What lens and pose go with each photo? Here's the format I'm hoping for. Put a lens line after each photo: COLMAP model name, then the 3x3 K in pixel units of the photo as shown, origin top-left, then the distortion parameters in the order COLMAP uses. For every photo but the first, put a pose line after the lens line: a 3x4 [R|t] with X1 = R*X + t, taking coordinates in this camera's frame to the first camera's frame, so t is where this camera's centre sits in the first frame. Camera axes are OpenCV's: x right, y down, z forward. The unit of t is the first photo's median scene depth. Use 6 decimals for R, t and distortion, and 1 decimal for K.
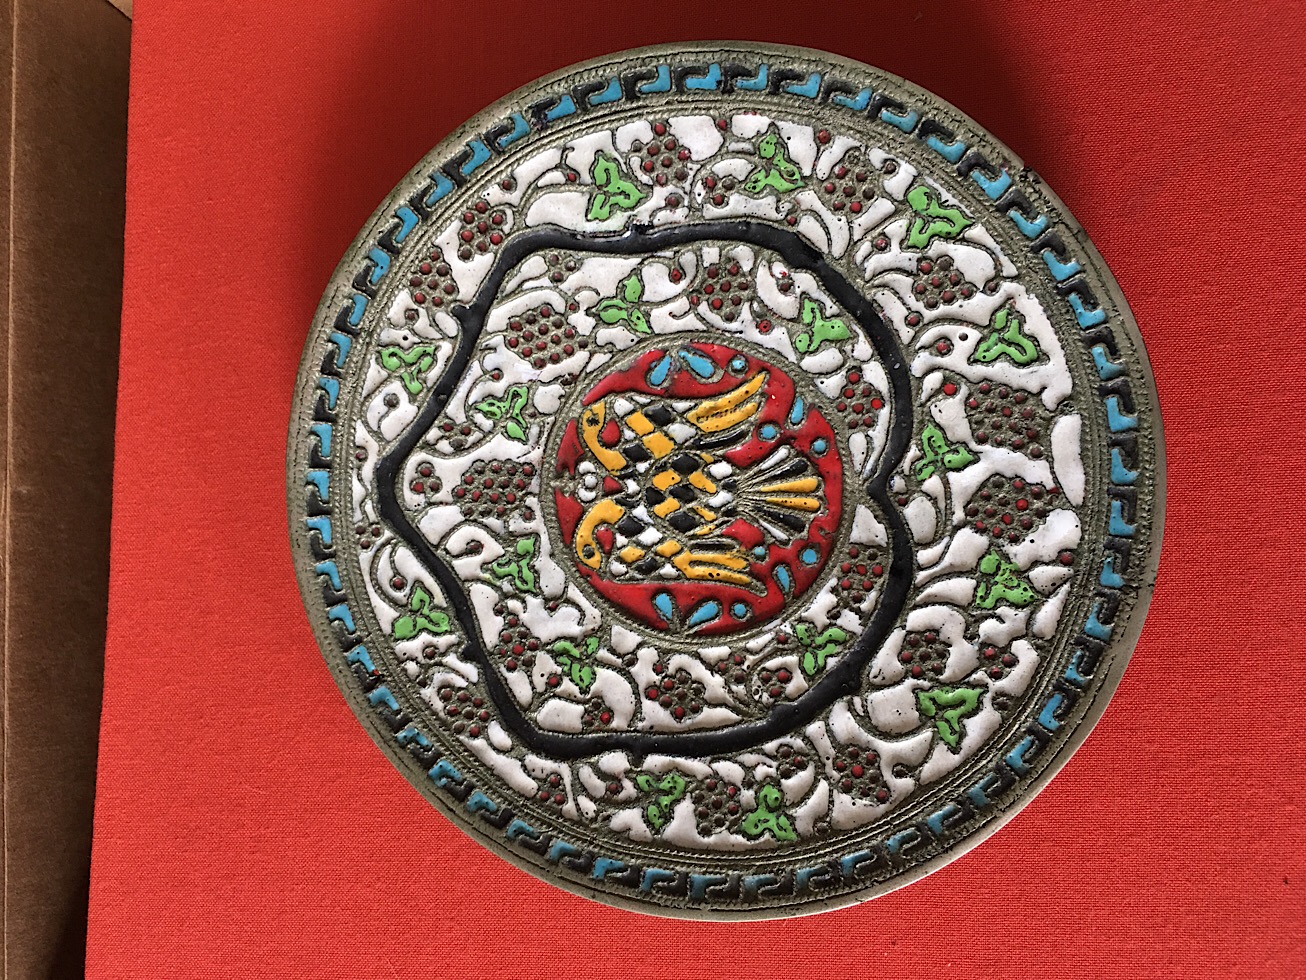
lens RADIAL K [[1108.1, 0, 650.8], [0, 1108.1, 486.1], [0, 0, 1]] dist [0.048194, -0.004132]
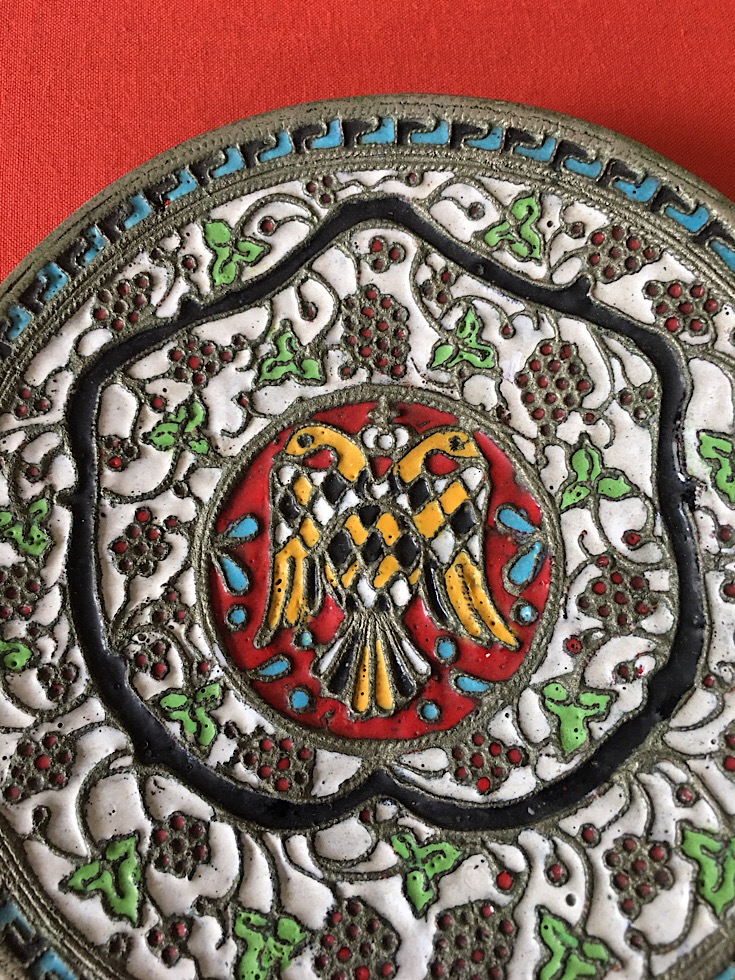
lens RADIAL K [[831.5, 0, 366.3], [0, 831.5, 495.6], [0, 0, 1]] dist [0.048194, -0.004132]
pose [[0.011425, 0.999822, -0.014988, -0.002603], [-0.999577, 0.011821, 0.026579, -0.005890], [0.026752, 0.014678, 0.999534, 0.358920]]
